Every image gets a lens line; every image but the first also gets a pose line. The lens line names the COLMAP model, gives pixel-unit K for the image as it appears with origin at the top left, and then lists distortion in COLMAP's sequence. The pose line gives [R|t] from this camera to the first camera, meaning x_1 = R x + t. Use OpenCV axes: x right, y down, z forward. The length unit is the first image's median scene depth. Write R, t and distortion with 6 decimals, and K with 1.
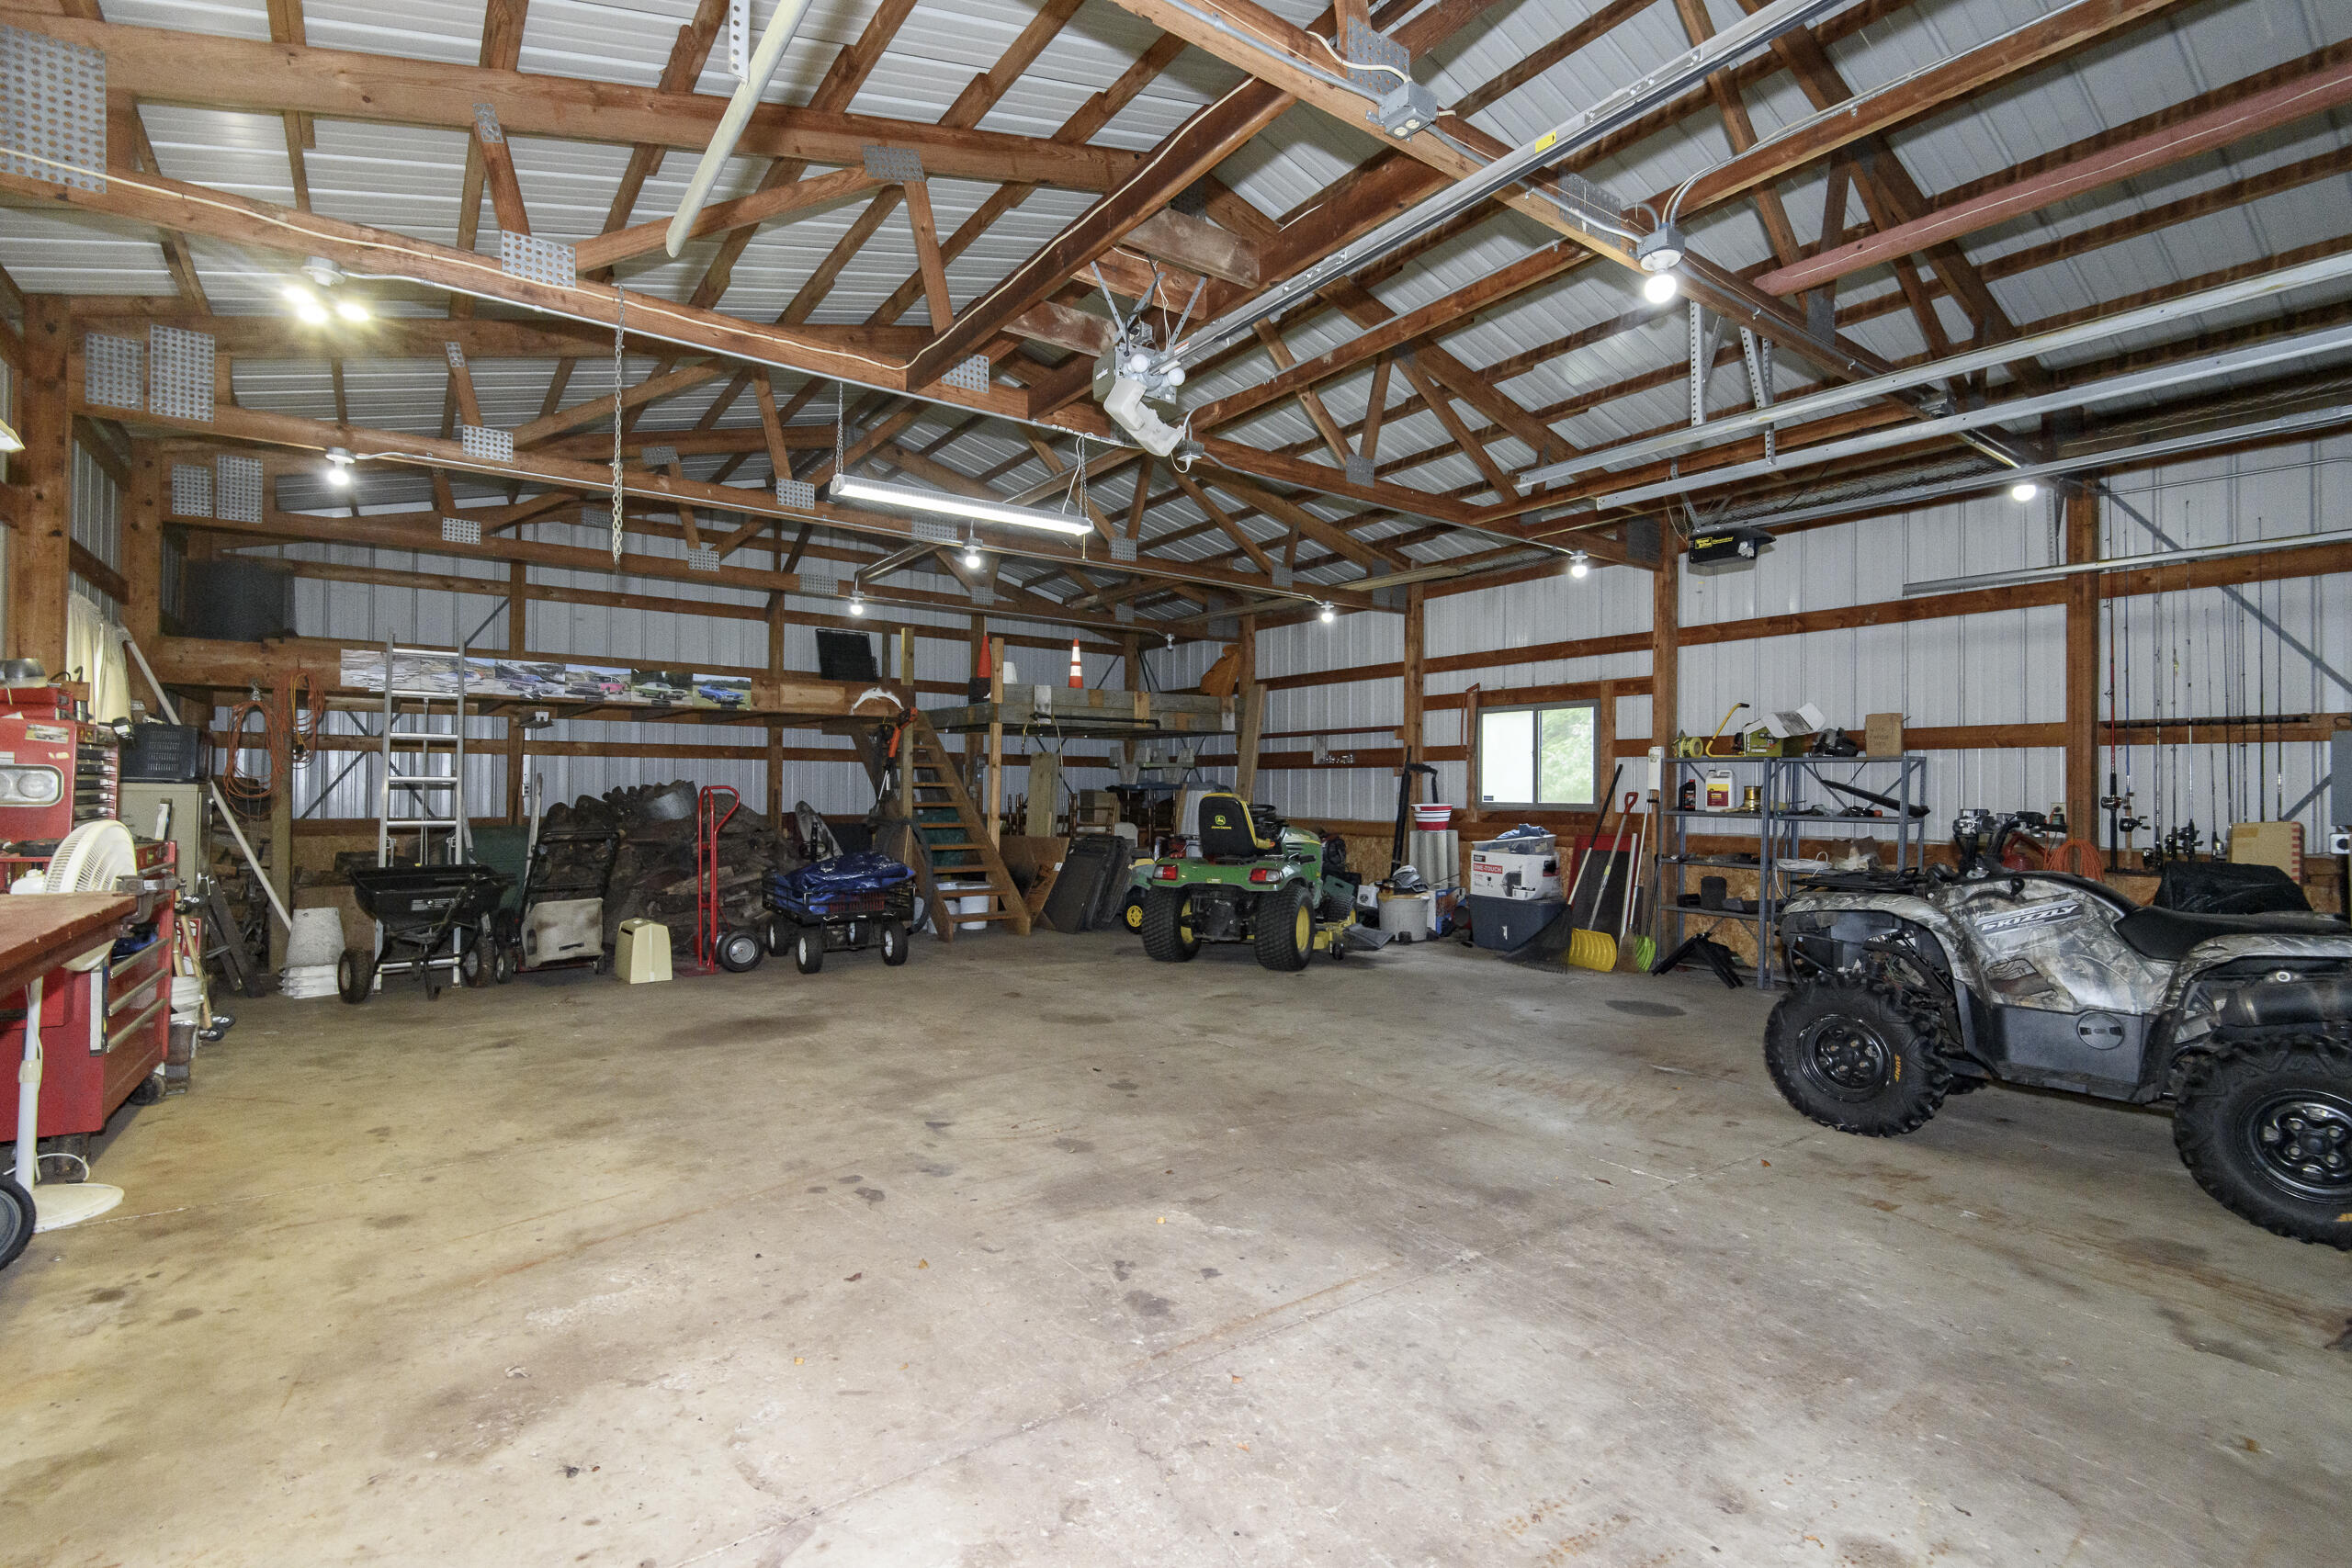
lens RADIAL K [[1078.8, 0, 1176.0], [0, 1078.8, 784.0], [0, 0, 1]] dist [0.026078, -0.000419]
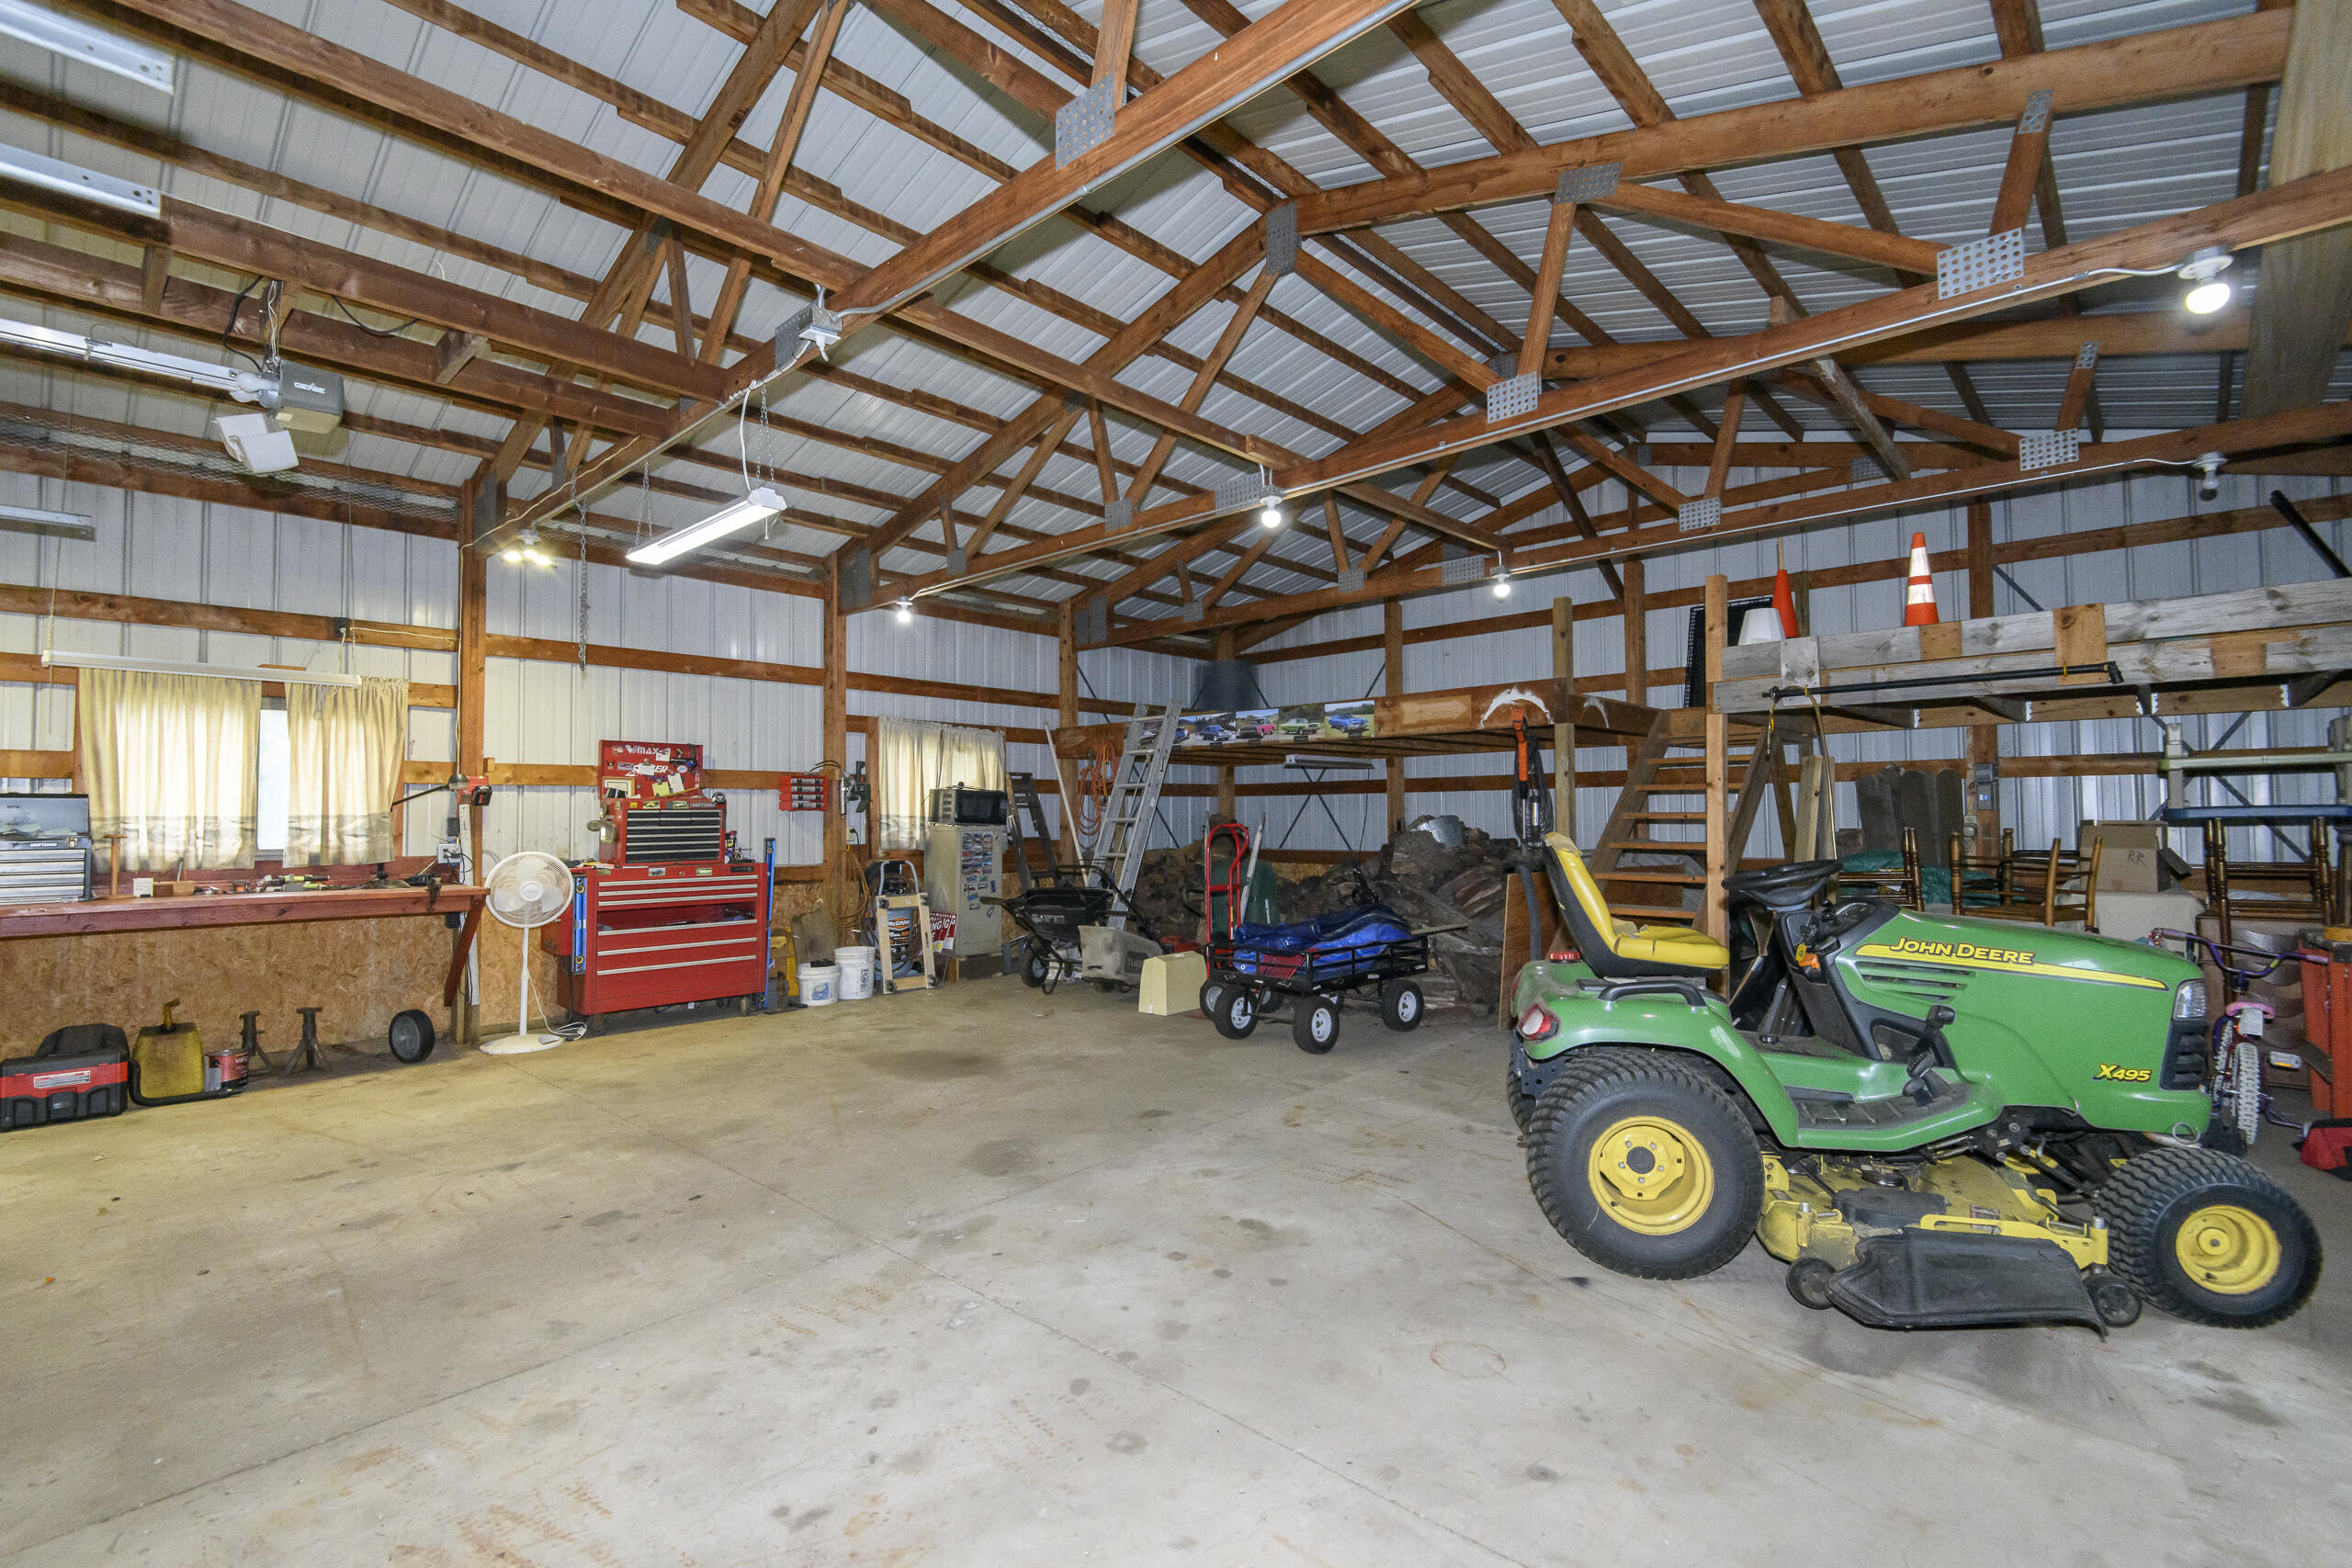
lens RADIAL K [[1060.7, 0, 1176.0], [0, 1060.7, 784.0], [0, 0, 1]] dist [0.026082, -0.024021]
pose [[0.195805, -0.041789, -0.979752, 0.624393], [0.015790, 0.999096, -0.039458, 0.003825], [0.980516, -0.007744, 0.196288, 0.984540]]
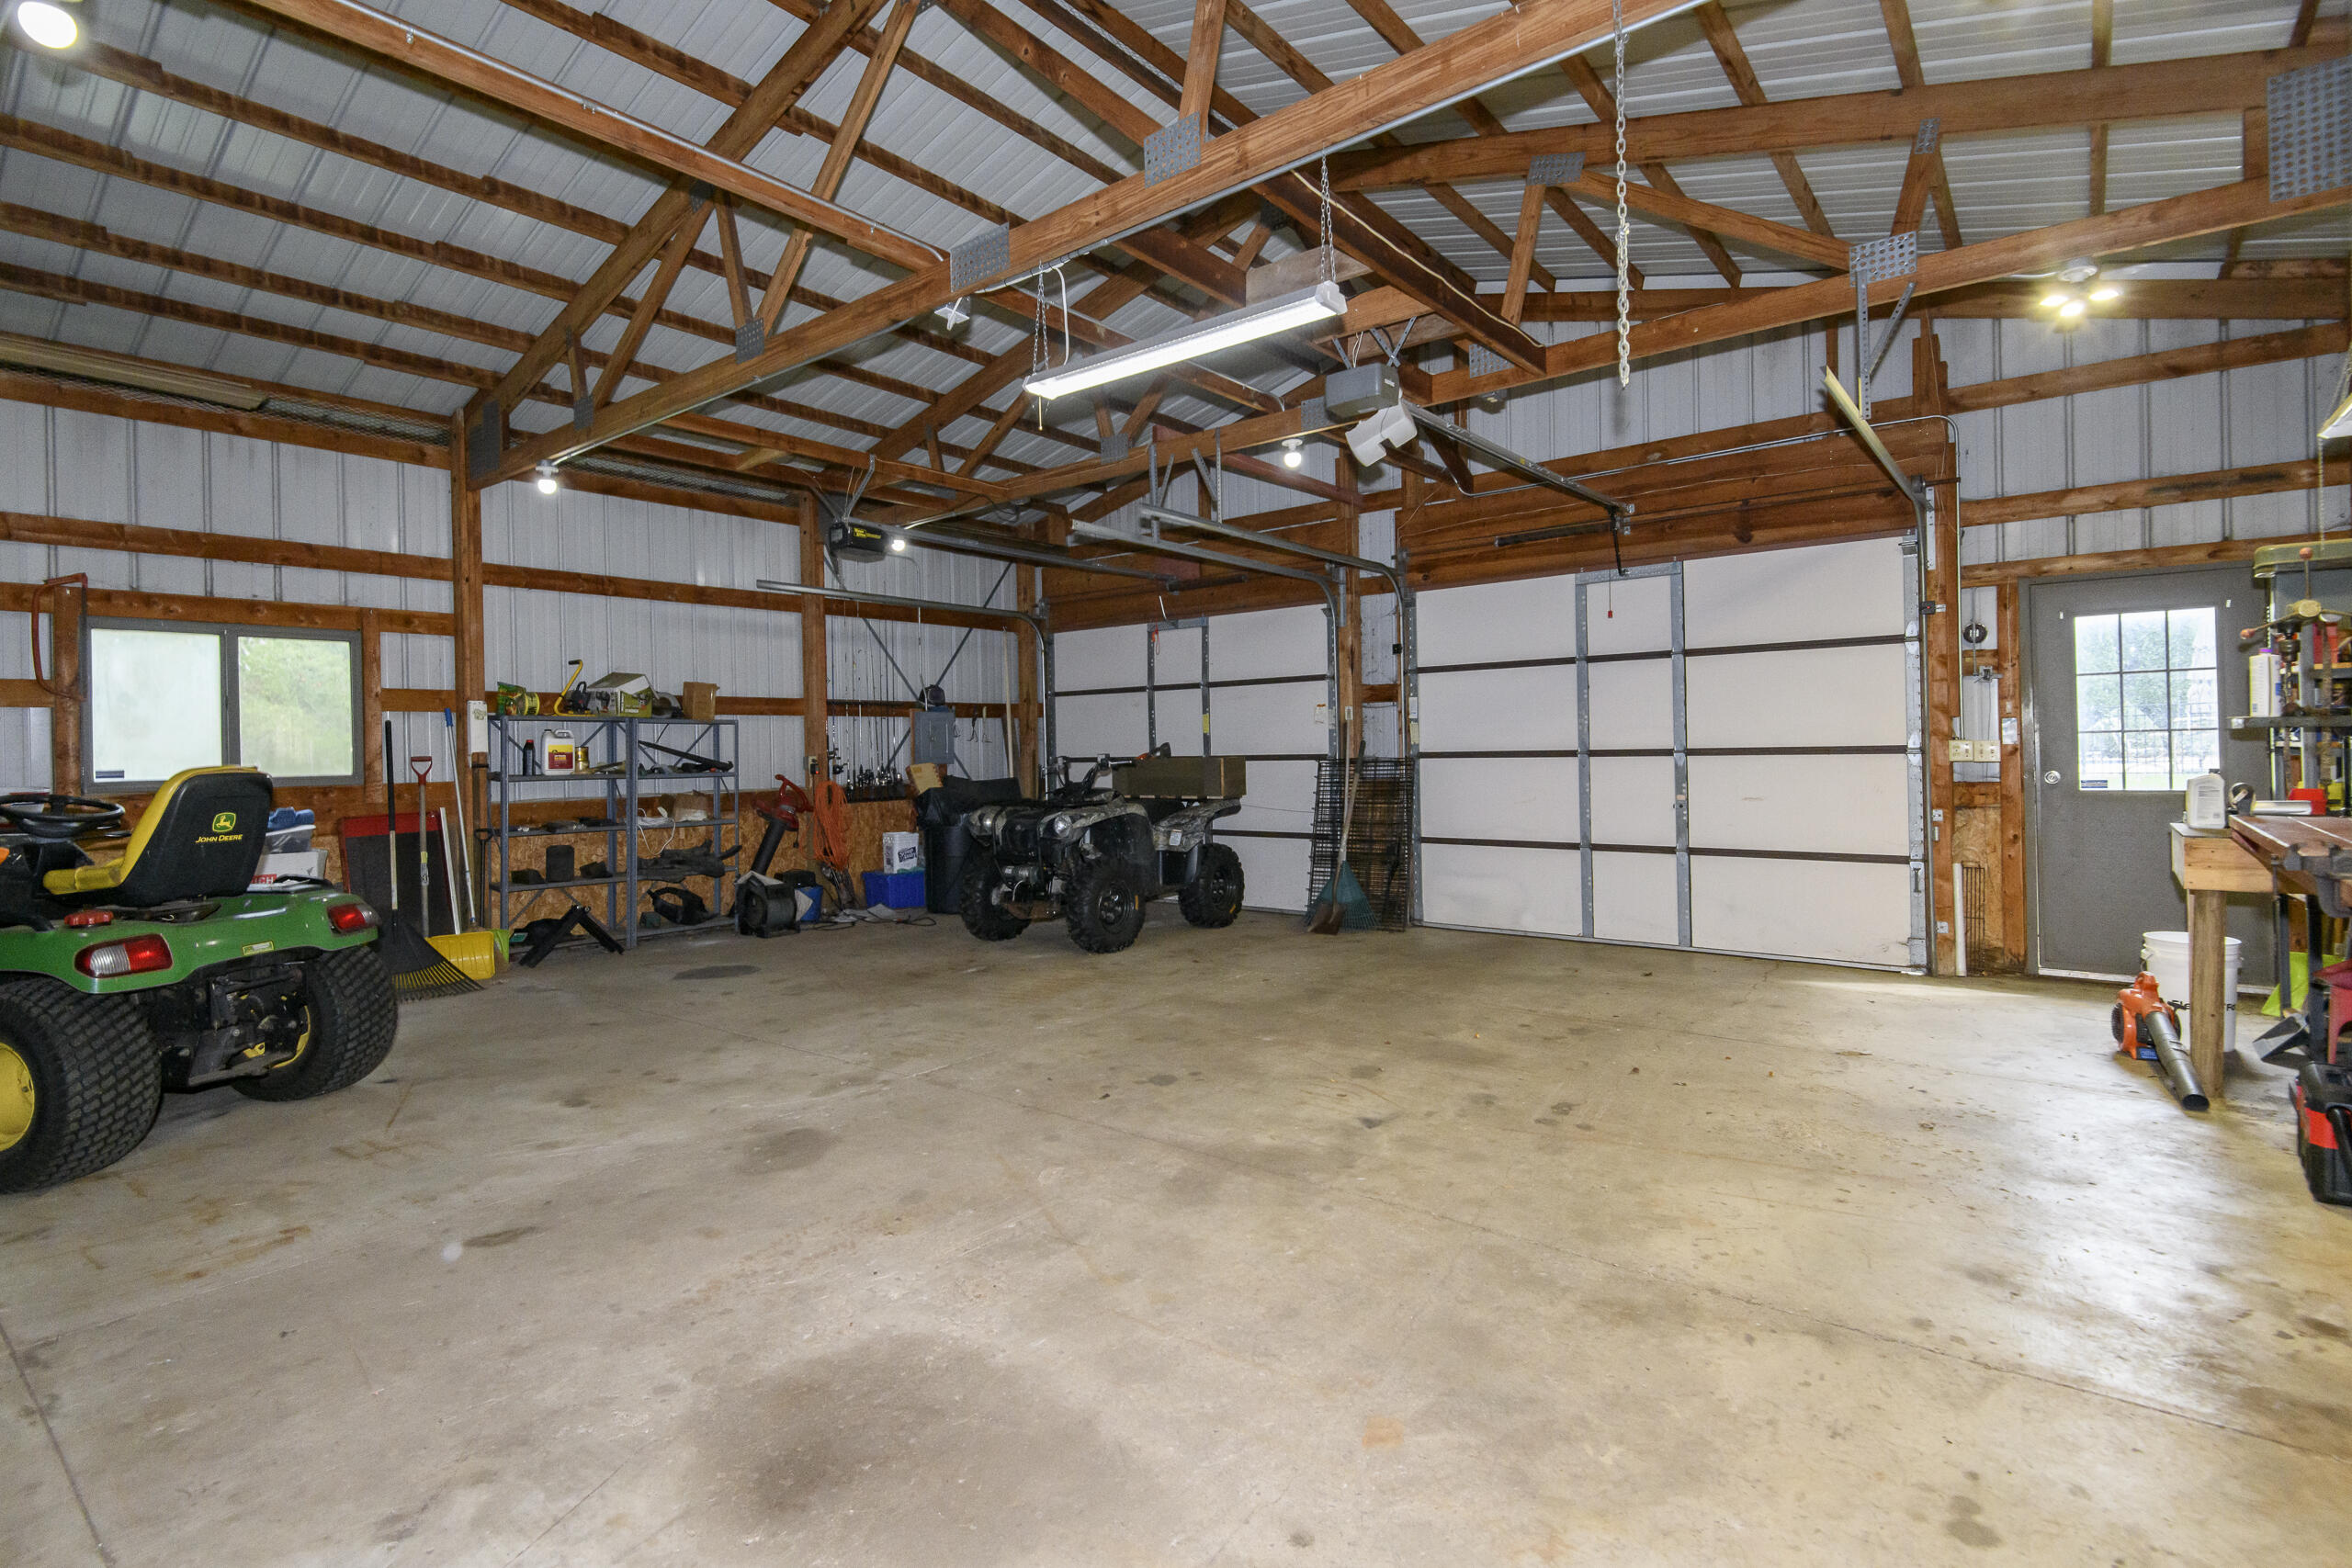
lens RADIAL K [[1126.4, 0, 1182.1], [0, 1126.4, 744.6], [0, 0, 1]] dist [0.022962, -0.000576]
pose [[-0.270656, -0.000988, 0.962676, -0.734431], [0.012684, 0.999909, 0.004593, 0.002291], [-0.962593, 0.013454, -0.270619, 0.965615]]
